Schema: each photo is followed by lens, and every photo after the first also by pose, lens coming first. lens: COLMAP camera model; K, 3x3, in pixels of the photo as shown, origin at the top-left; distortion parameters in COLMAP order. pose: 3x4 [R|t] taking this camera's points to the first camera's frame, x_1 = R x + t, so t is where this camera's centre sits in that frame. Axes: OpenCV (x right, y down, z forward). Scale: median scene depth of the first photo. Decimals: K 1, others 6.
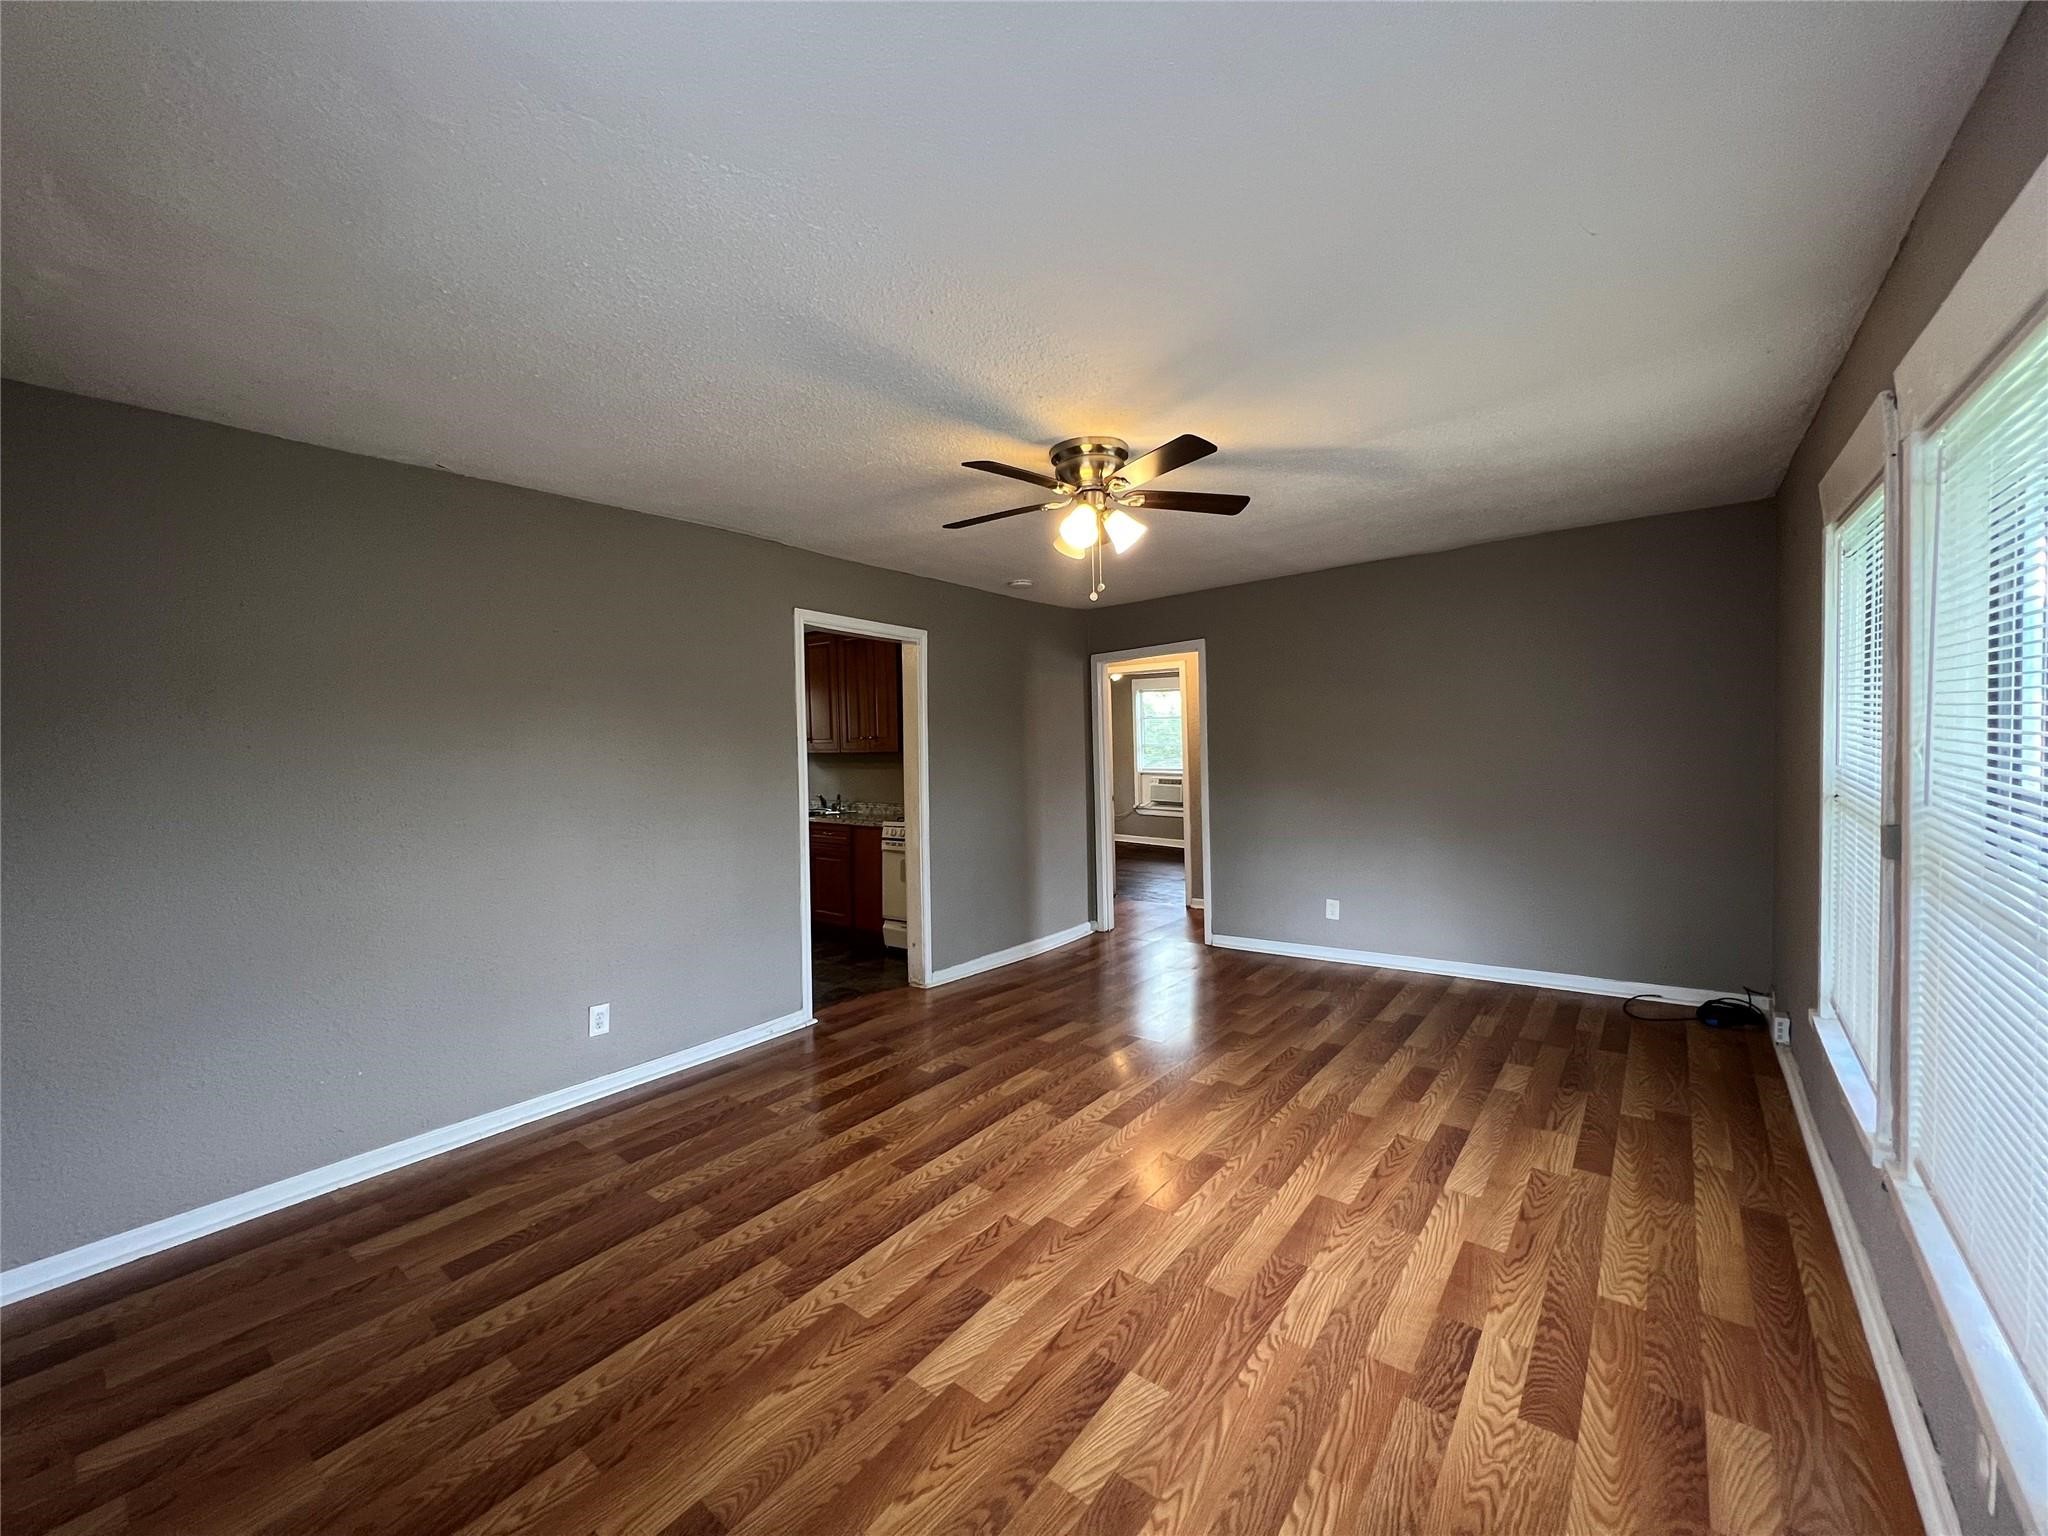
lens RADIAL K [[806.3, 0, 1024.0], [0, 806.3, 768.0], [0, 0, 1]] dist [-0.001945, -0.000128]
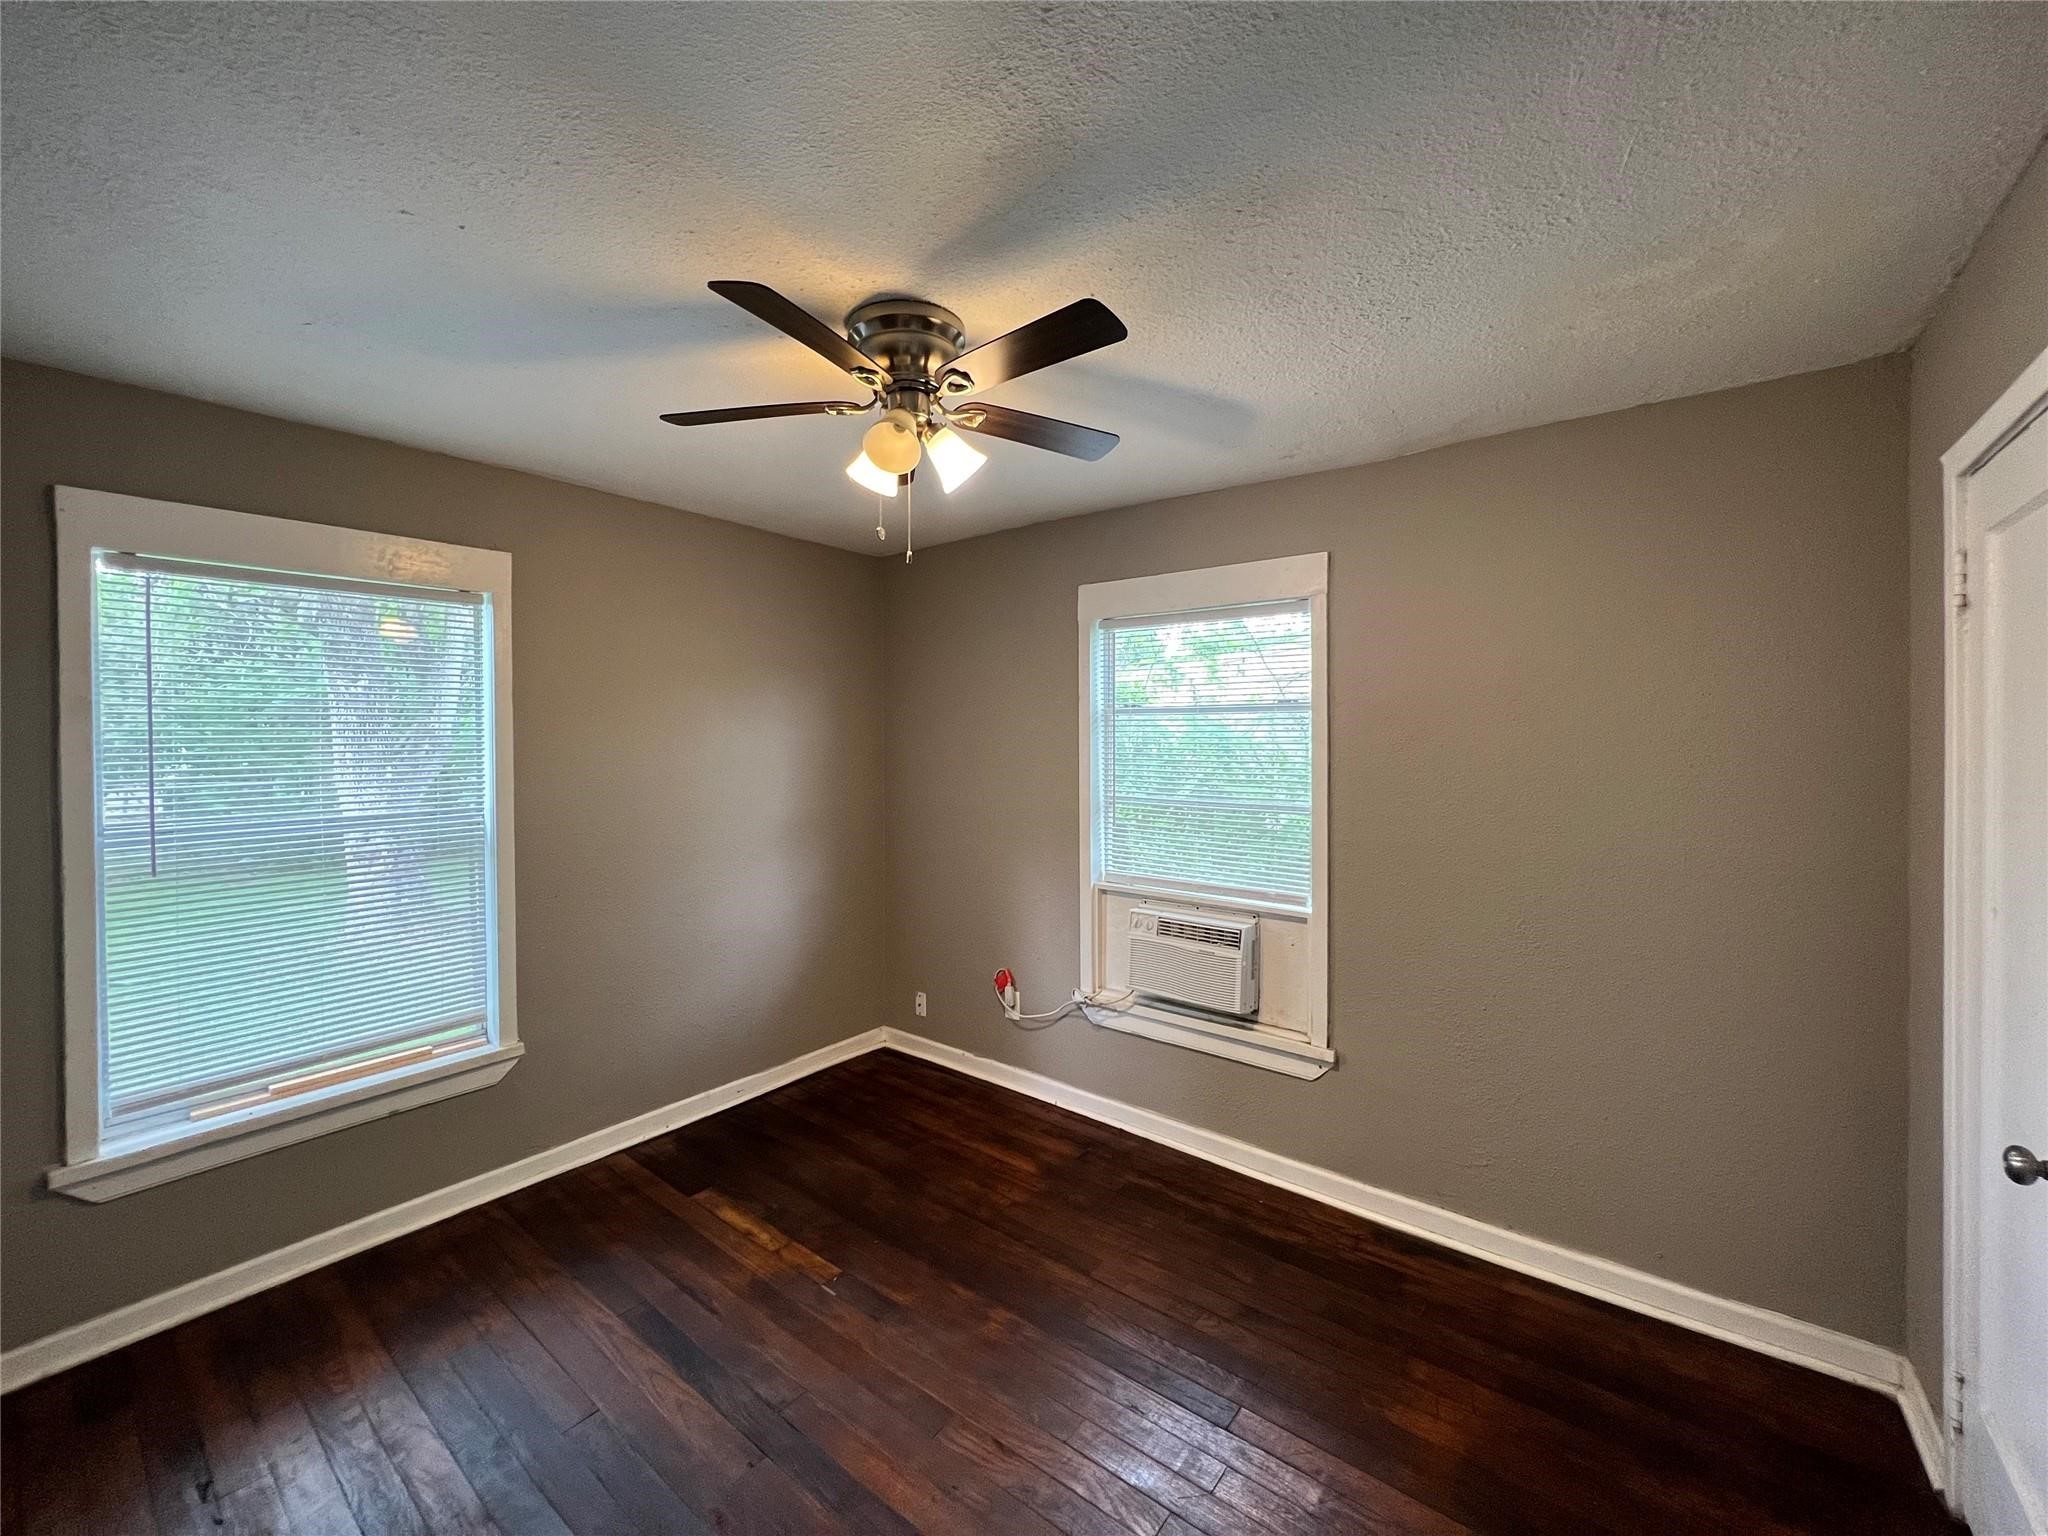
lens RADIAL K [[806.3, 0, 1024.0], [0, 806.3, 768.0], [0, 0, 1]] dist [-0.001945, -0.000128]
pose [[0.964593, 0.047506, 0.259428, 0.013206], [-0.047439, 0.998853, -0.006520, -0.018620], [-0.259441, -0.006018, 0.965740, 0.310721]]
